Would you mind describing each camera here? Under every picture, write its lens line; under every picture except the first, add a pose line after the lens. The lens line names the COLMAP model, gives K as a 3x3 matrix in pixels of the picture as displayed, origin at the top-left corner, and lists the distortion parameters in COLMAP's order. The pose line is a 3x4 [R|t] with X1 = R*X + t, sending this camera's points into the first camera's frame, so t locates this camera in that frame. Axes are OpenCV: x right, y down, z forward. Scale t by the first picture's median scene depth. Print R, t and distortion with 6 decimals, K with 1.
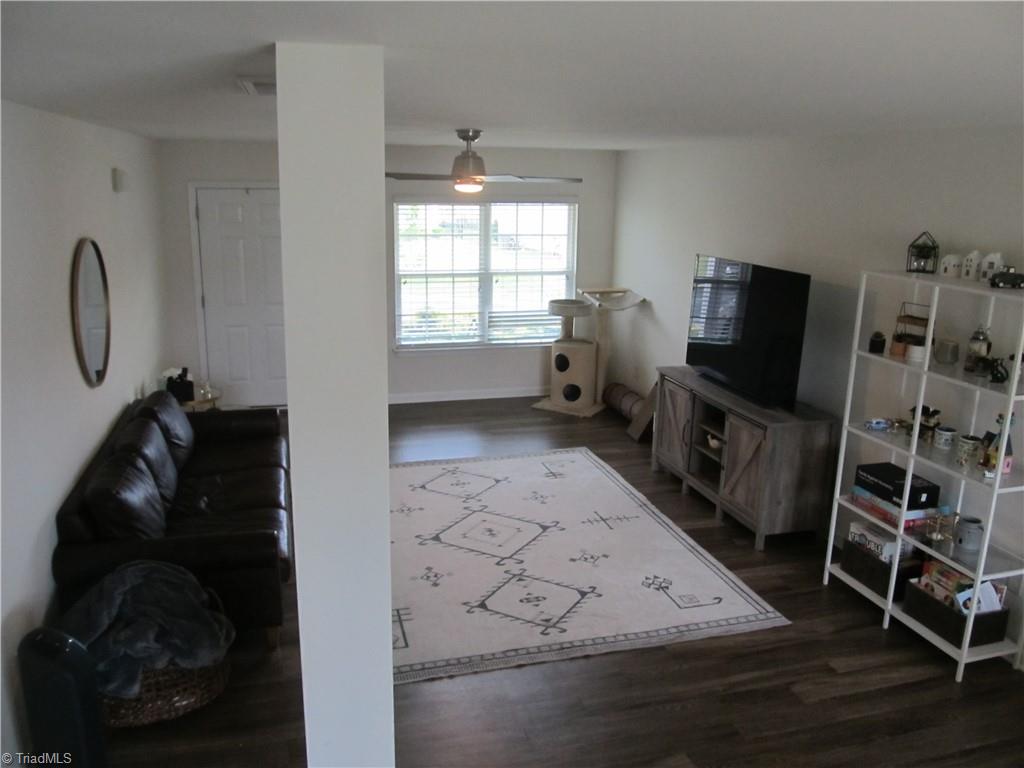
lens RADIAL K [[840.2, 0, 517.9], [0, 840.2, 383.1], [0, 0, 1]] dist [-0.079036, 0.039129]
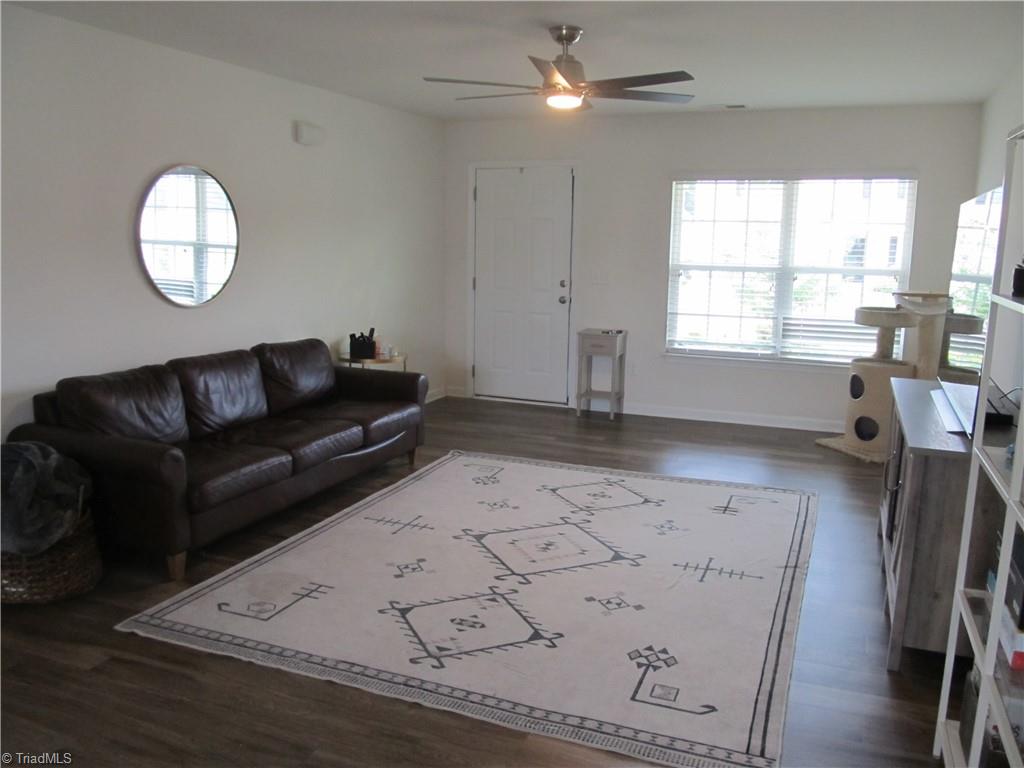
lens RADIAL K [[840.2, 0, 512.1], [0, 840.2, 384.9], [0, 0, 1]] dist [-0.079036, 0.039129]
pose [[0.786926, 0.100404, -0.608824, 0.322306], [-0.145988, 0.988955, -0.025603, 0.046722], [0.599529, 0.109029, 0.792892, 0.294305]]
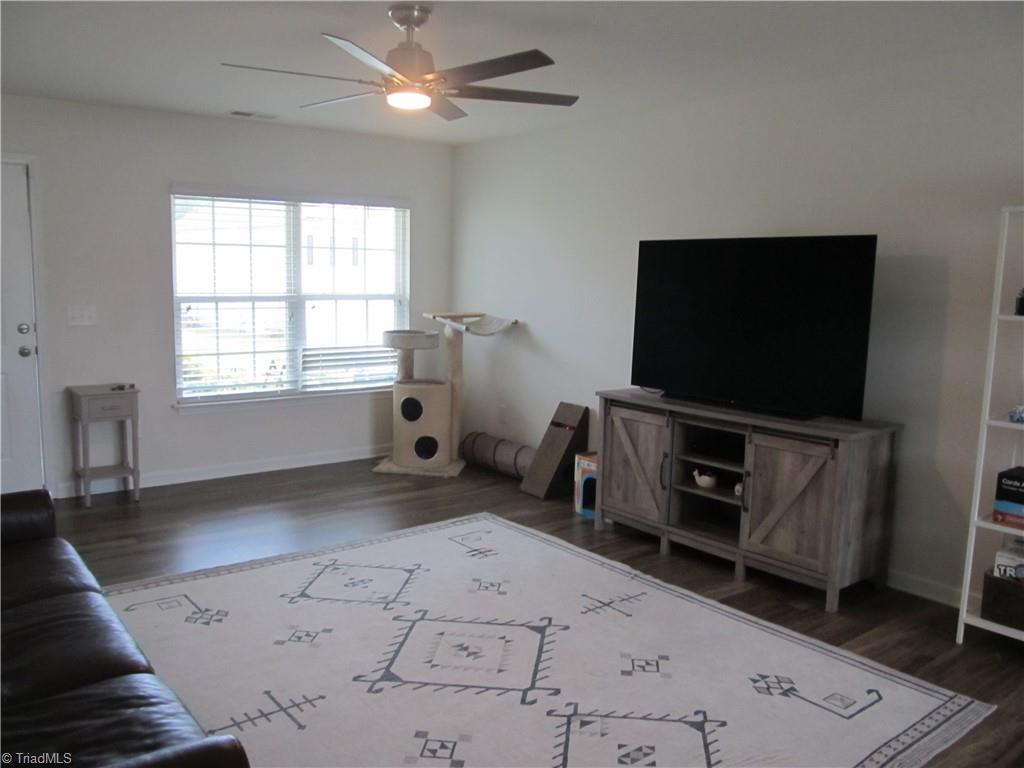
lens RADIAL K [[840.2, 0, 519.2], [0, 840.2, 382.2], [0, 0, 1]] dist [-0.079036, 0.039129]
pose [[0.923329, -0.047373, 0.381076, -0.182274], [0.085494, 0.992814, -0.083728, 0.029491], [-0.374371, 0.109888, 0.920745, 0.325509]]
